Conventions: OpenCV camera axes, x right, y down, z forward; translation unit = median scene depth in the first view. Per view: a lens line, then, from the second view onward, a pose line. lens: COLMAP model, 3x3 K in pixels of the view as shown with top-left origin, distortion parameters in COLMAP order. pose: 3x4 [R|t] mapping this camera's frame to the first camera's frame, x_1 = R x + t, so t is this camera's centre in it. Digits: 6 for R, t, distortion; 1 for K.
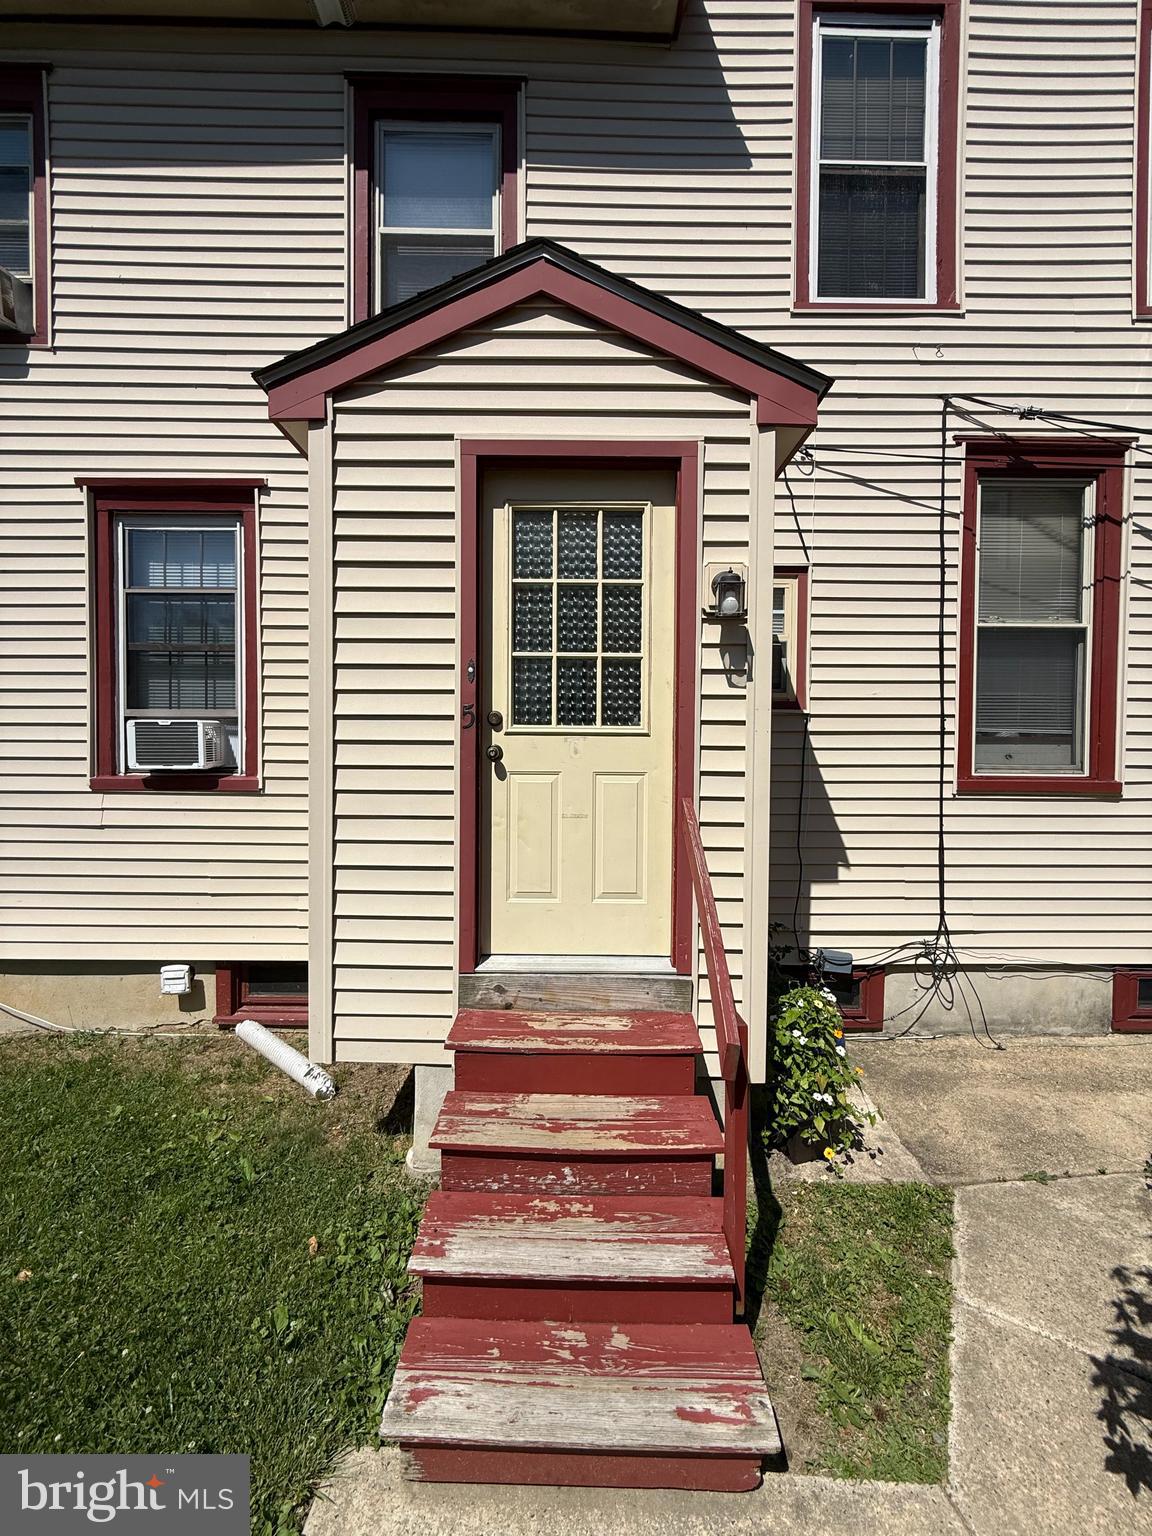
lens RADIAL K [[608.8, 0, 573.5], [0, 608.8, 762.5], [0, 0, 1]] dist [0.000545, -0.000725]
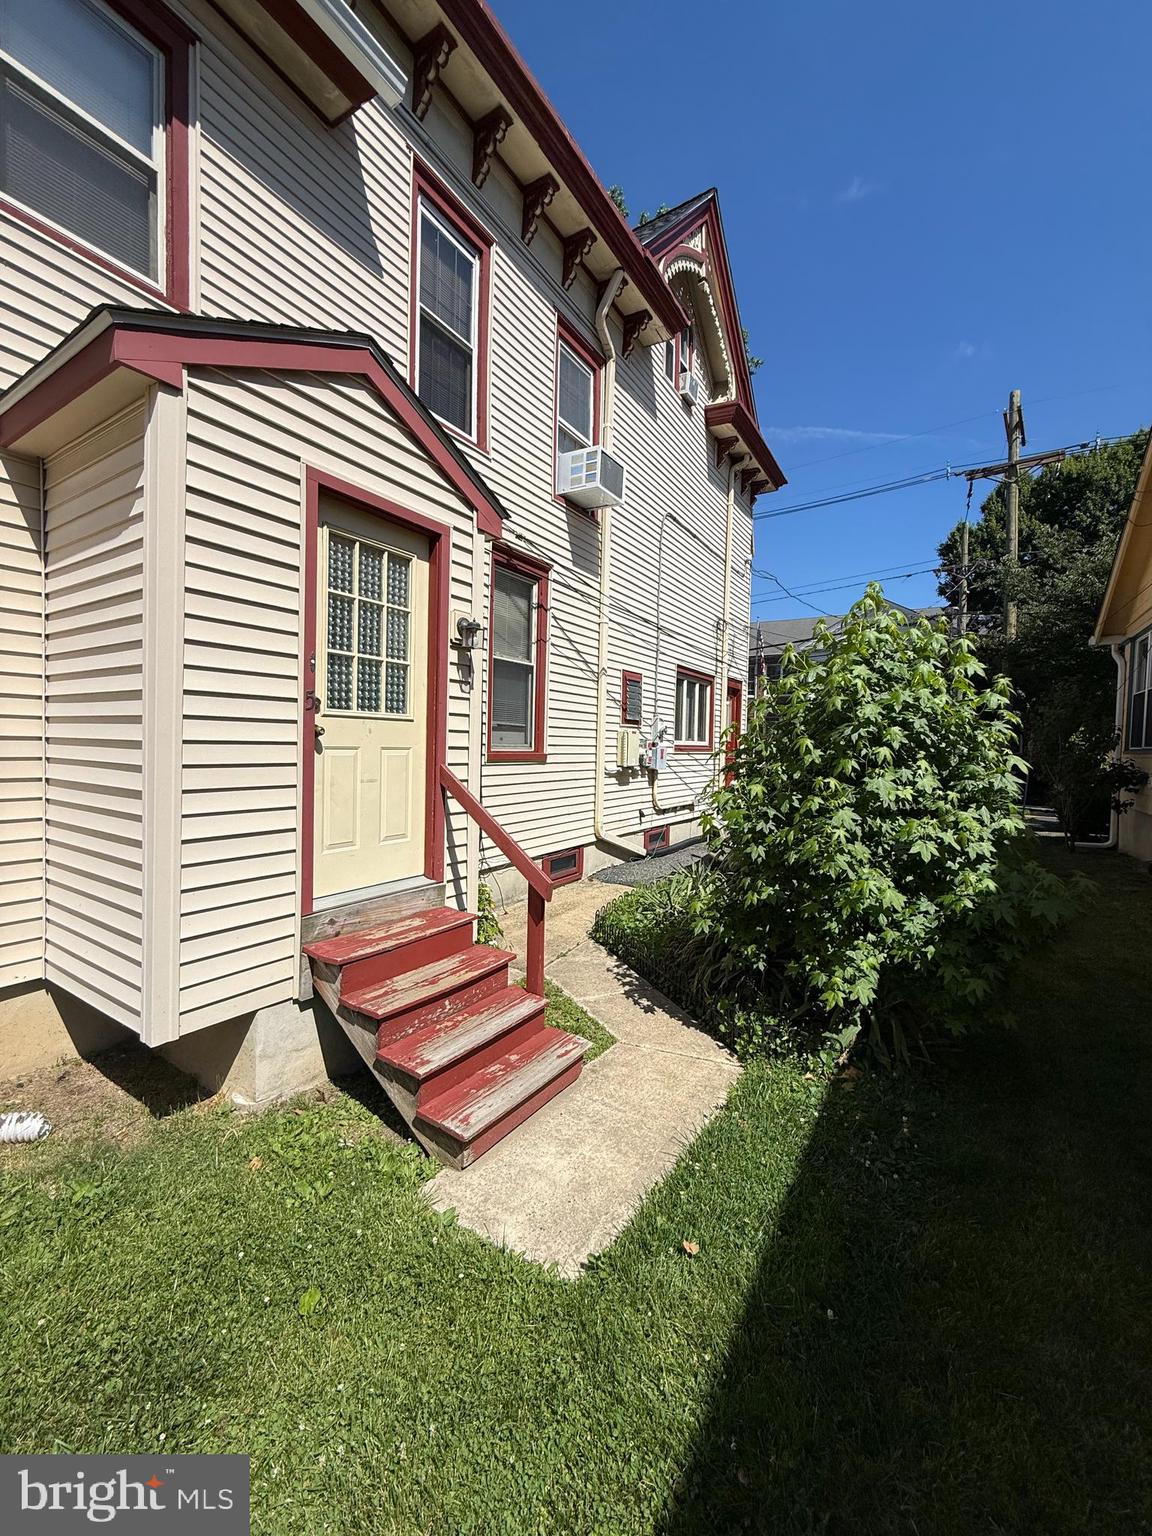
lens RADIAL K [[608.8, 0, 573.5], [0, 608.8, 762.5], [0, 0, 1]] dist [0.000545, -0.000725]
pose [[0.541796, -0.021724, 0.840229, -0.870423], [-0.003537, 0.999598, 0.028126, 0.010441], [-0.840503, -0.018210, 0.541502, -0.078622]]
